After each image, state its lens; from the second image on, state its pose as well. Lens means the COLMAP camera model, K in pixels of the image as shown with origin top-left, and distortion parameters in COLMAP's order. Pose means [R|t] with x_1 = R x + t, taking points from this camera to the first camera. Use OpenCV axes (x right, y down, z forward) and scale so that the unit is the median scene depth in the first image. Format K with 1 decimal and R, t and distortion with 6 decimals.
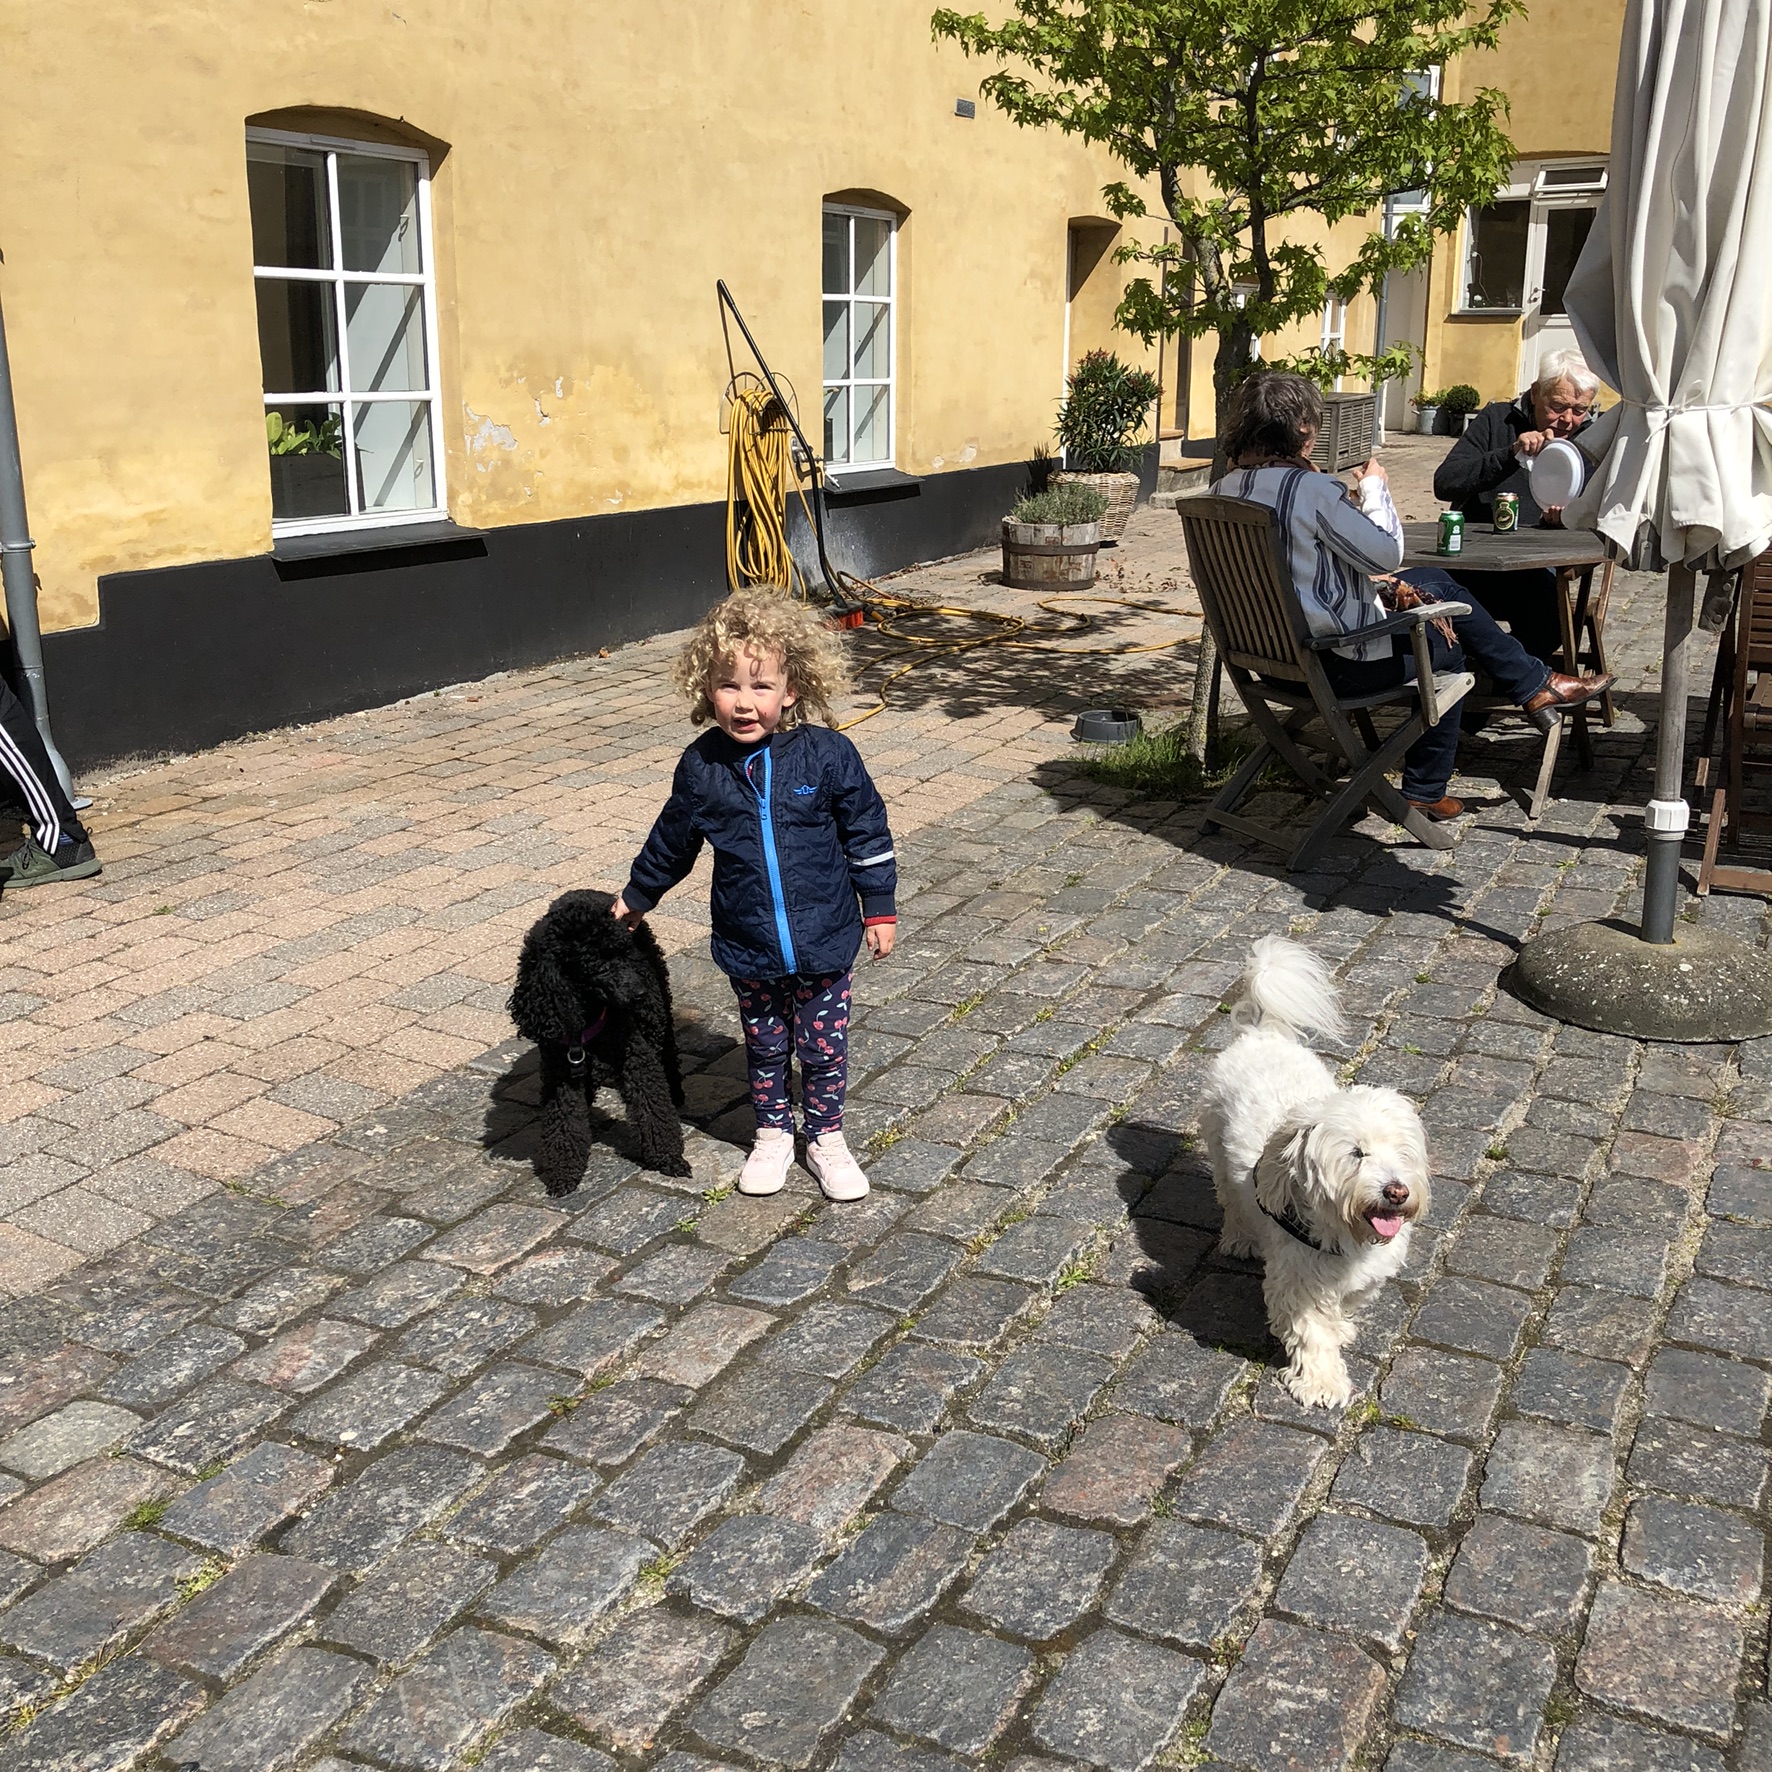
lens RADIAL K [[1995.9, 0, 886.0], [0, 1995.9, 886.0], [0, 0, 1]] dist [-0.100225, 0.164606]
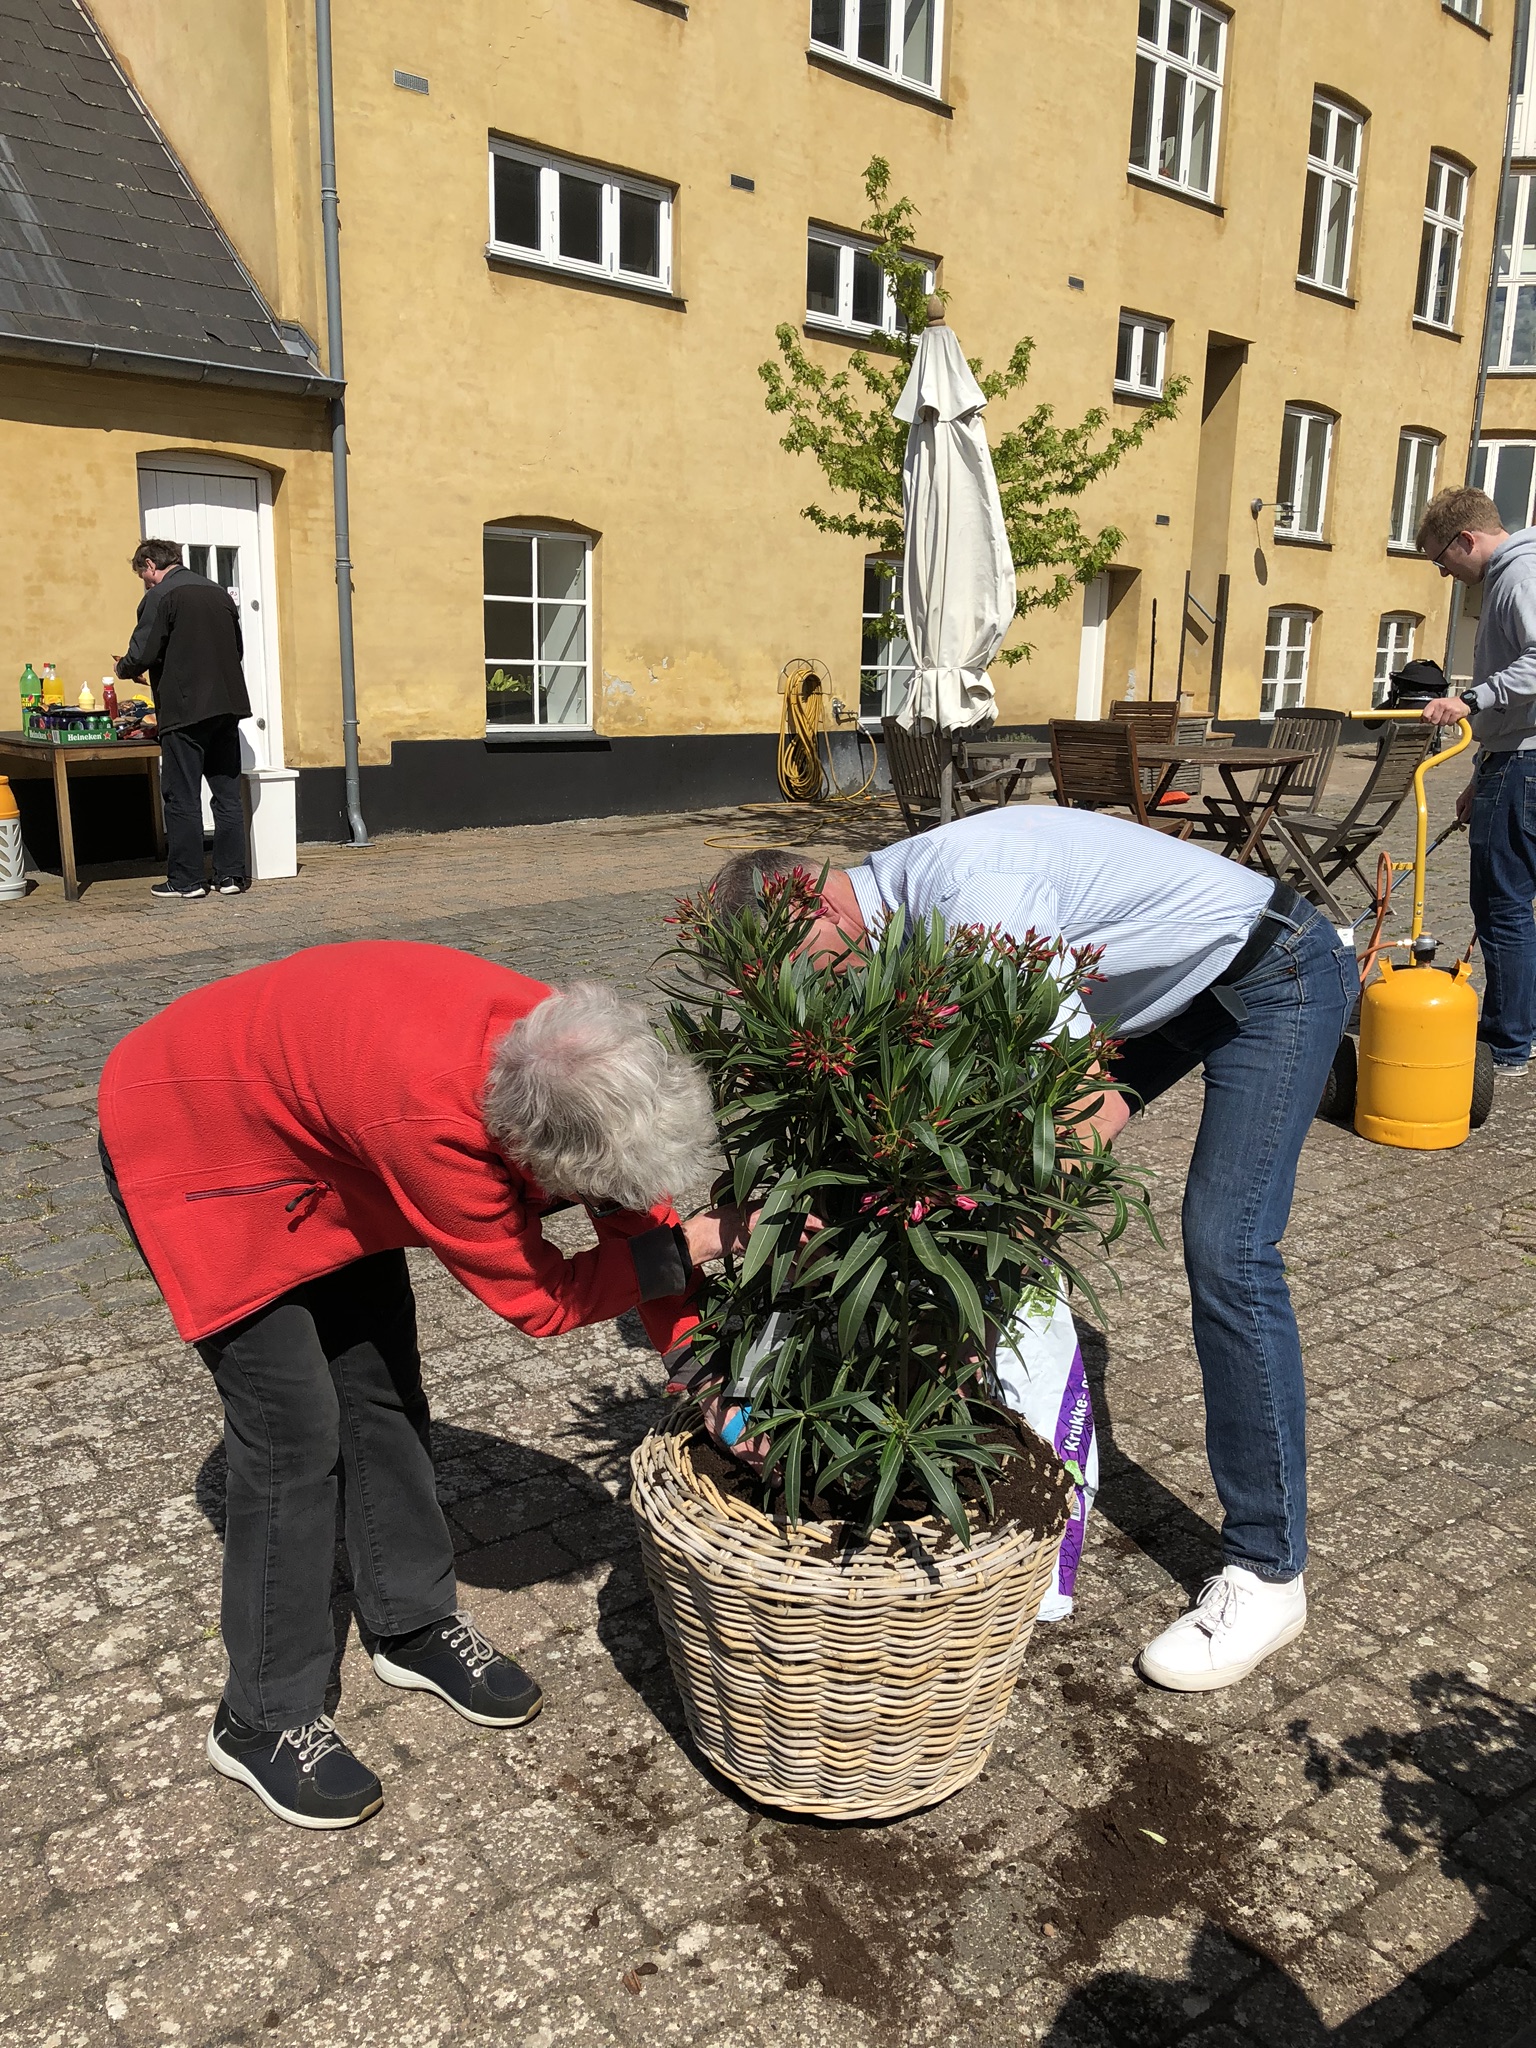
lens RADIAL K [[1697.3, 0, 768.0], [0, 1697.3, 1024.0], [0, 0, 1]] dist [0.029898, -0.055148]
pose [[0.962878, 0.078690, -0.258214, 0.391961], [-0.091356, 0.995115, -0.037406, 0.142458], [0.254009, 0.059607, 0.965363, -0.515838]]
